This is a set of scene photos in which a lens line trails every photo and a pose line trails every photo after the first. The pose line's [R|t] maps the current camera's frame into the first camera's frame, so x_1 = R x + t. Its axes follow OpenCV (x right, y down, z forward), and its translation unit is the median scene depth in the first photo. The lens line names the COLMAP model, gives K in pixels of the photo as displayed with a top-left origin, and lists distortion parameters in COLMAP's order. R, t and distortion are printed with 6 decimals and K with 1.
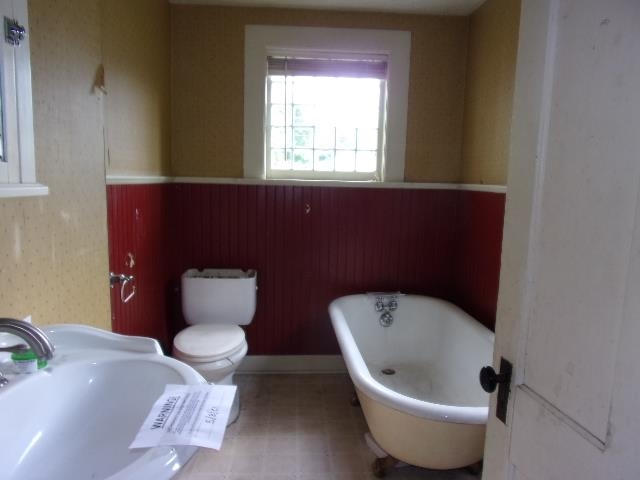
lens RADIAL K [[467.2, 0, 317.9], [0, 467.2, 248.9], [0, 0, 1]] dist [-0.038902, 0.013135]
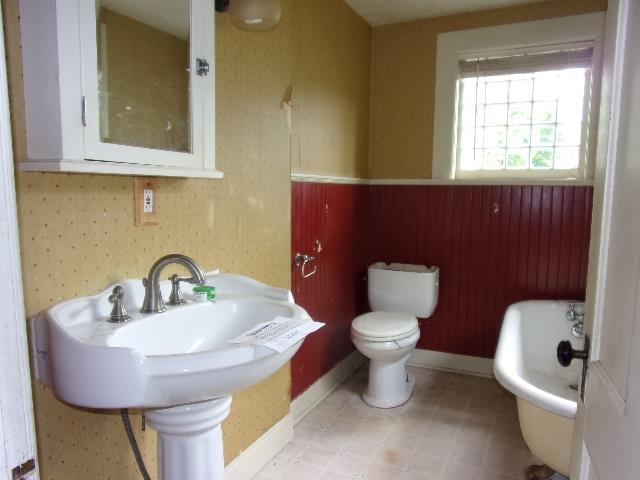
lens RADIAL K [[467.2, 0, 317.9], [0, 467.2, 248.9], [0, 0, 1]] dist [-0.038902, 0.013135]
pose [[0.874989, 0.041117, -0.482394, 0.138863], [-0.055802, 0.998312, -0.016124, 0.039968], [0.480917, 0.041027, 0.875806, -0.038061]]
